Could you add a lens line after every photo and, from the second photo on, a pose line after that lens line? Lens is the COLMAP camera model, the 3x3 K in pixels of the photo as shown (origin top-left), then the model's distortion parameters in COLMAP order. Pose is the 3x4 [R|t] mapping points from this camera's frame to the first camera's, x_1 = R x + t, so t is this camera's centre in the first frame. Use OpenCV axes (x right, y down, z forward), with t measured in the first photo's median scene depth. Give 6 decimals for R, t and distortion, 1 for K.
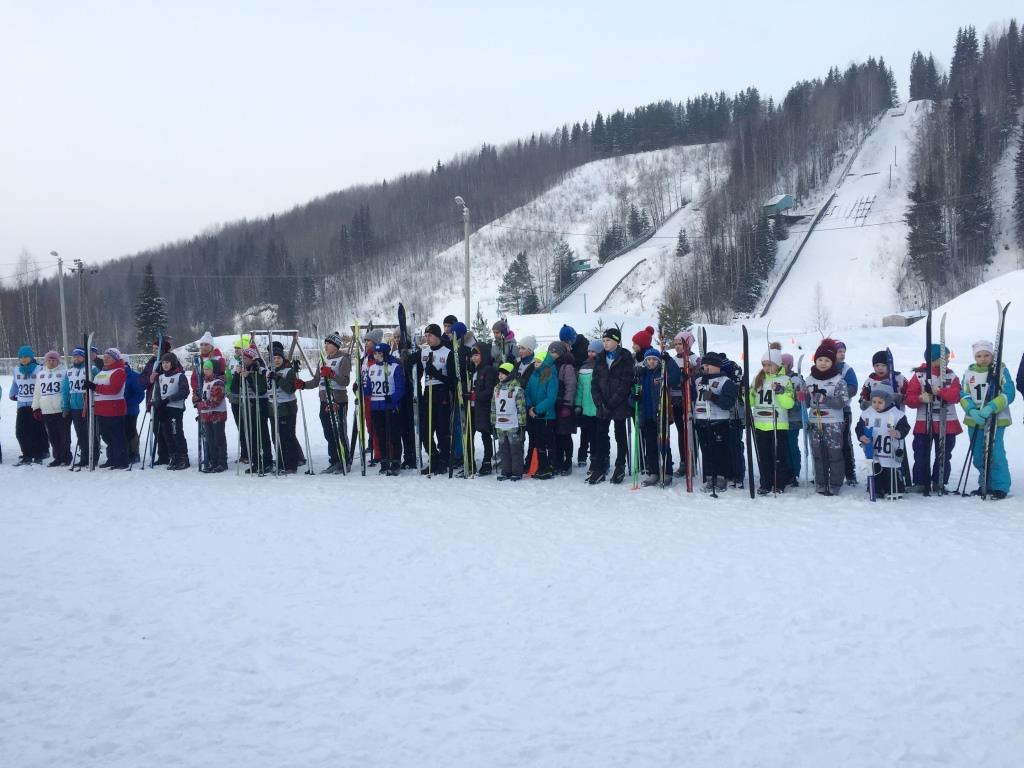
lens RADIAL K [[859.5, 0, 512.0], [0, 859.5, 384.0], [0, 0, 1]] dist [0.100661, -0.106825]
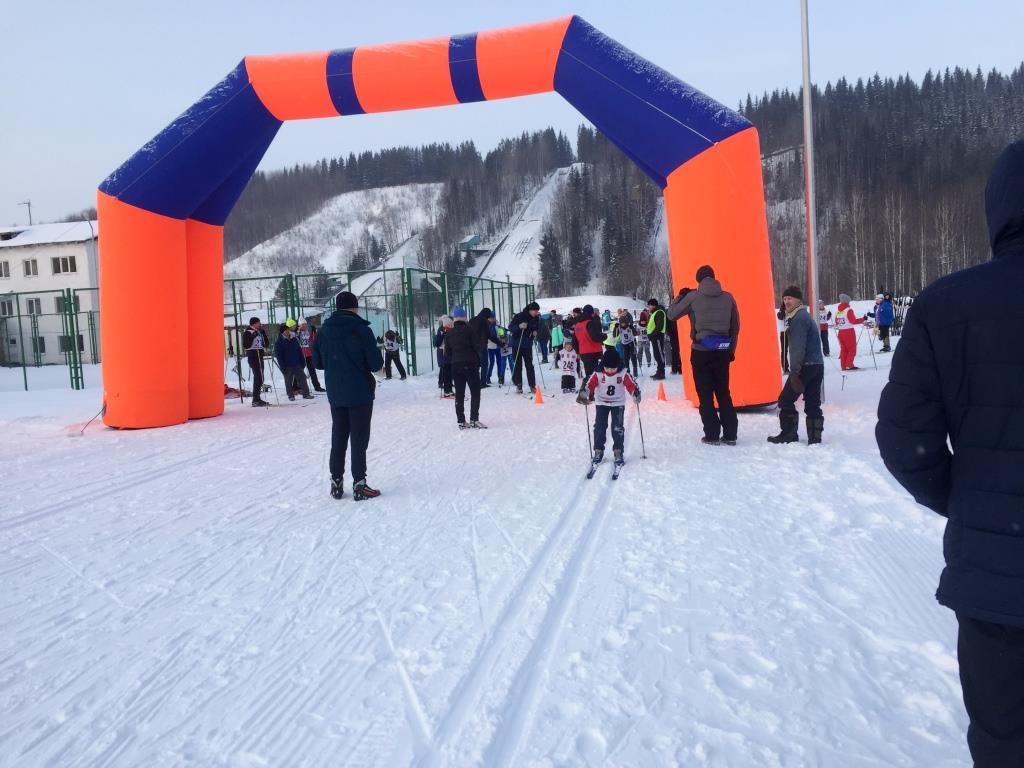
lens RADIAL K [[862.6, 0, 510.1], [0, 862.6, 363.1], [0, 0, 1]] dist [0.092182, -0.094658]
pose [[0.968359, -0.025869, 0.248217, 0.004944], [0.030122, 0.999457, -0.013351, 0.013090], [-0.247737, 0.020405, 0.968612, -0.299653]]
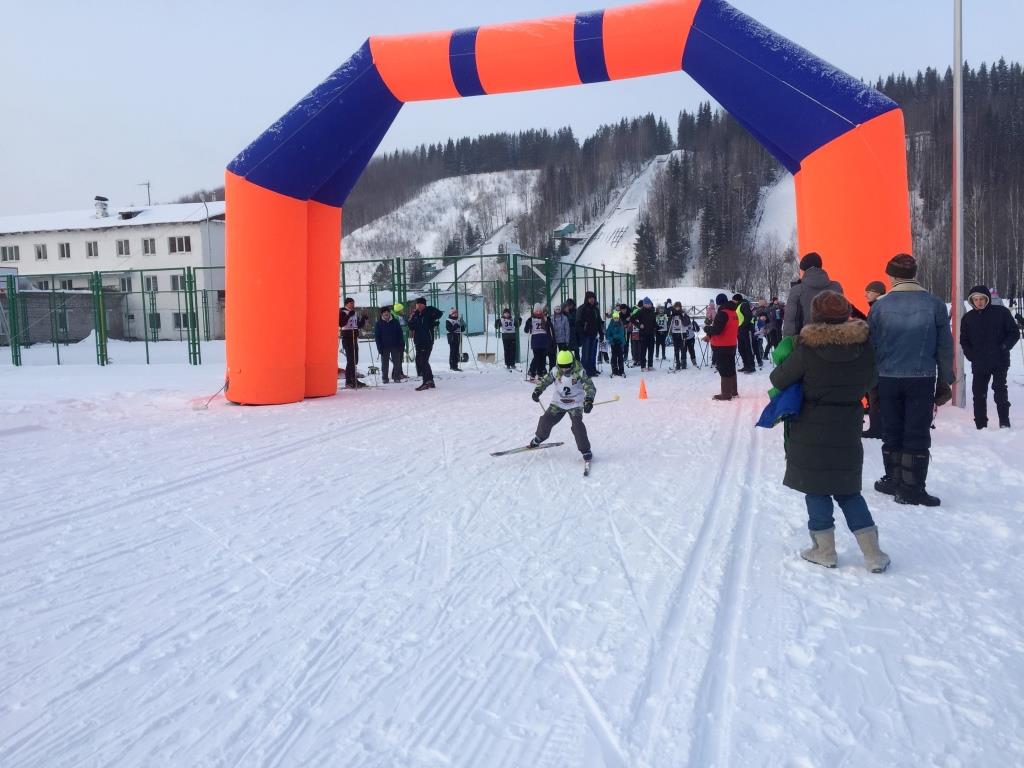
lens RADIAL K [[859.5, 0, 512.0], [0, 859.5, 384.0], [0, 0, 1]] dist [0.100661, -0.106825]
pose [[0.988635, 0.001210, 0.150330, 0.003025], [-0.004687, 0.999730, 0.022777, 0.013047], [-0.150262, -0.023223, 0.988373, -0.297894]]
